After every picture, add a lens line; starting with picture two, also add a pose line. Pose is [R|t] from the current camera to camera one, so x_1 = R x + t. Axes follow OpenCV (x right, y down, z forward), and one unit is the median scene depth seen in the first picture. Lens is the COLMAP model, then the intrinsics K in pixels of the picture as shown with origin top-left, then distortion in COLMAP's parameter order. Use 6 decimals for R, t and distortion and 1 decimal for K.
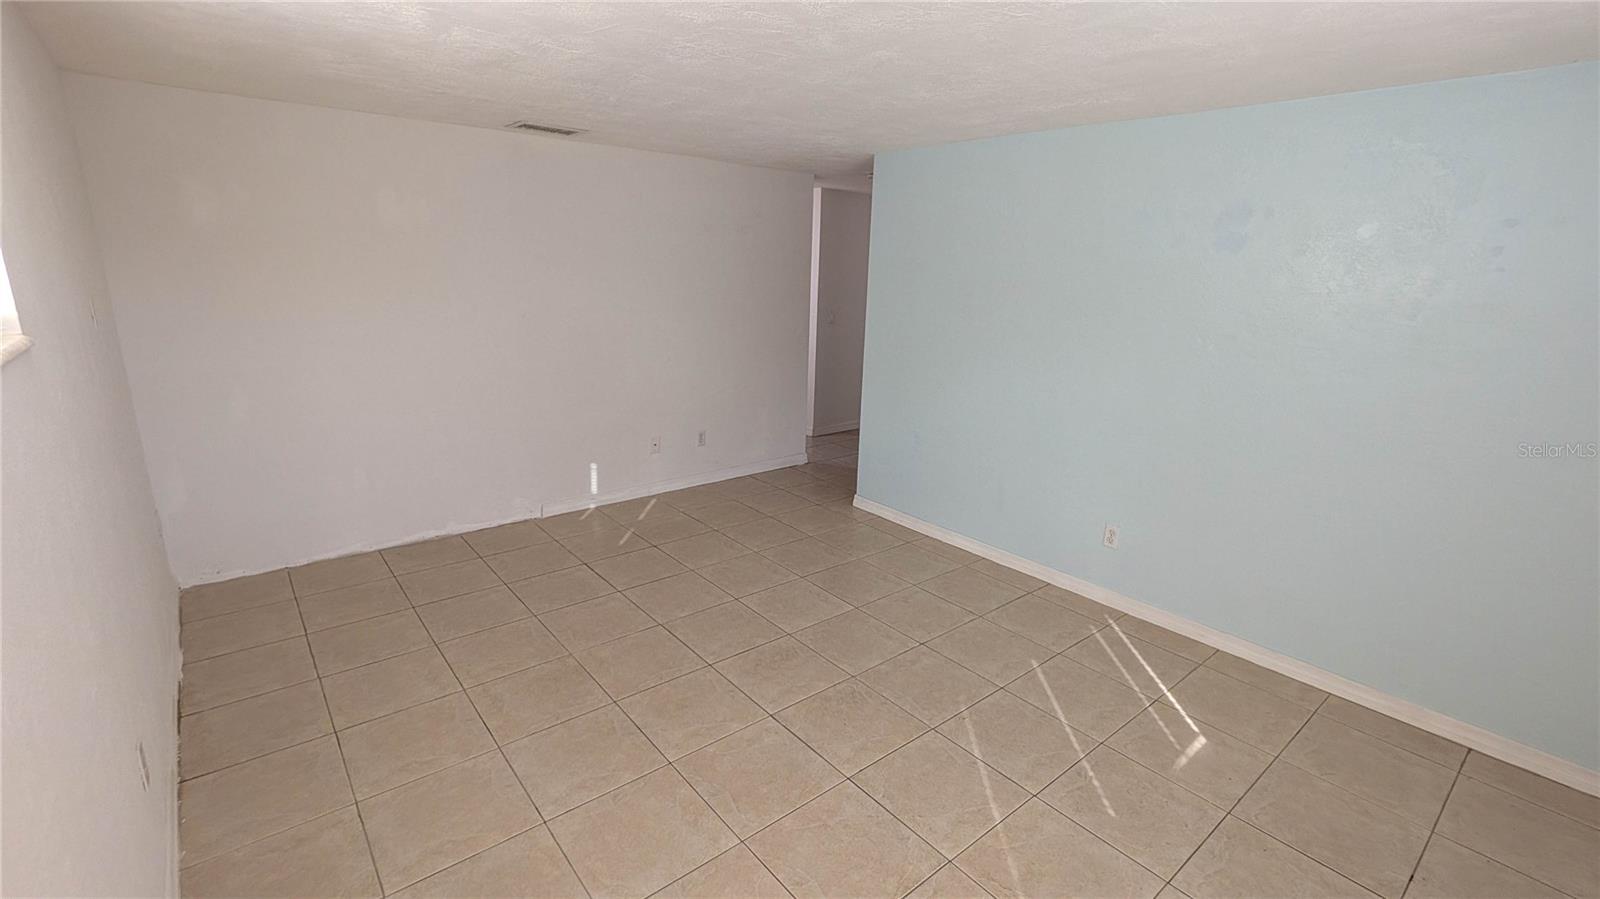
lens RADIAL K [[707.2, 0, 801.7], [0, 707.2, 449.9], [0, 0, 1]] dist [0.016342, -0.000026]
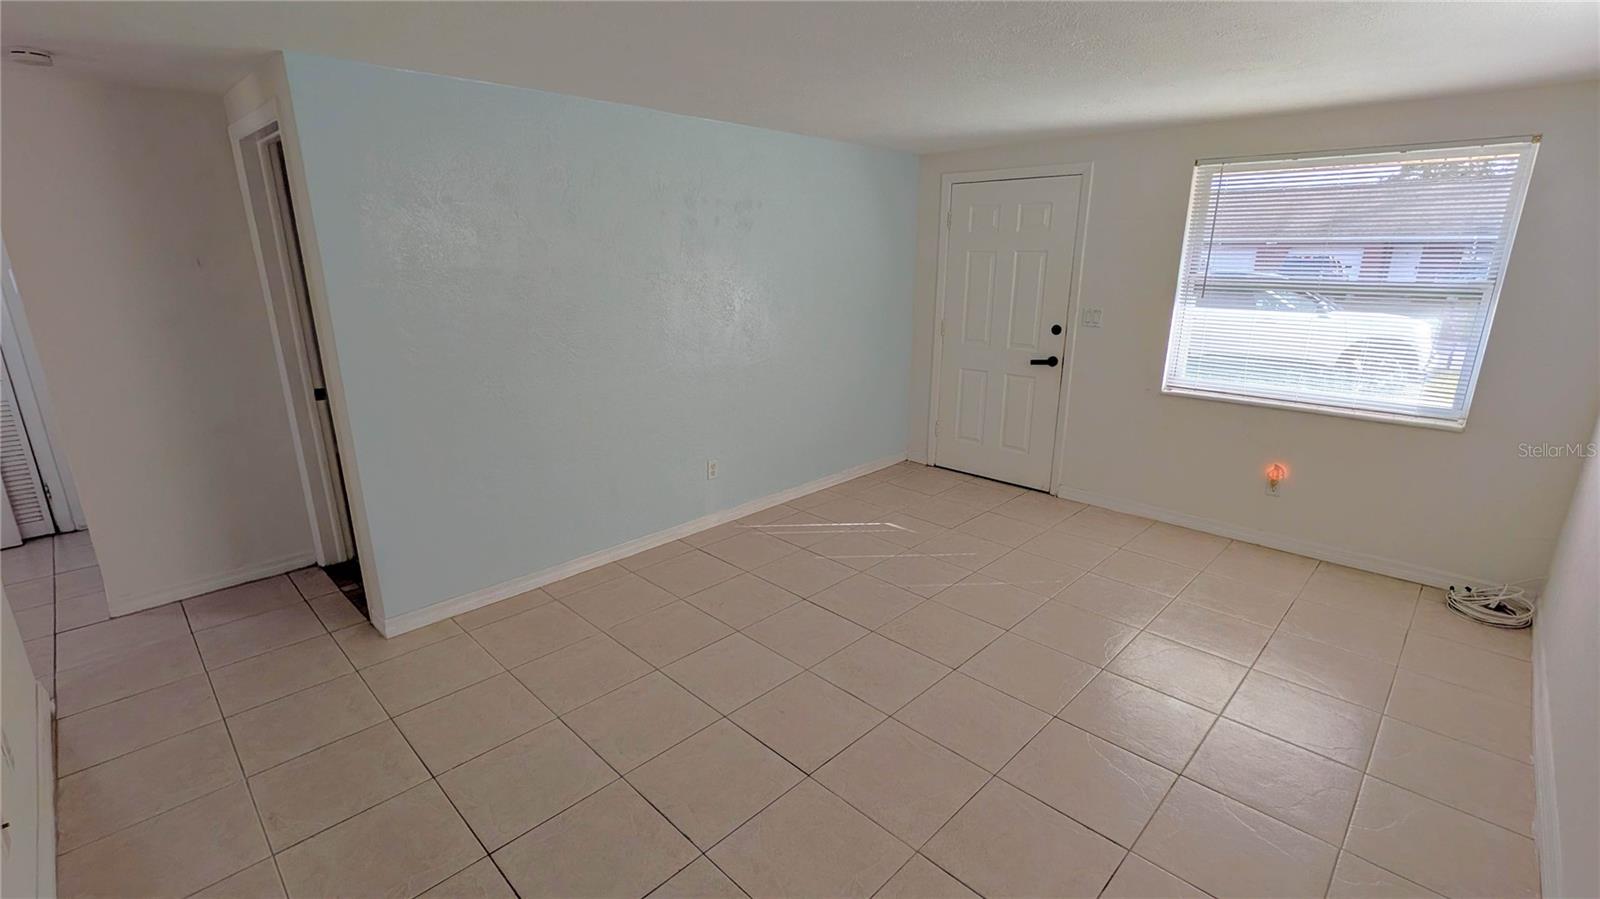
lens RADIAL K [[707.2, 0, 801.7], [0, 707.2, 449.9], [0, 0, 1]] dist [0.016342, -0.000026]
pose [[-0.103954, -0.297175, 0.949147, -0.707615], [0.257103, 0.913851, 0.314283, -0.246606], [-0.960777, 0.276699, -0.018594, 0.868539]]
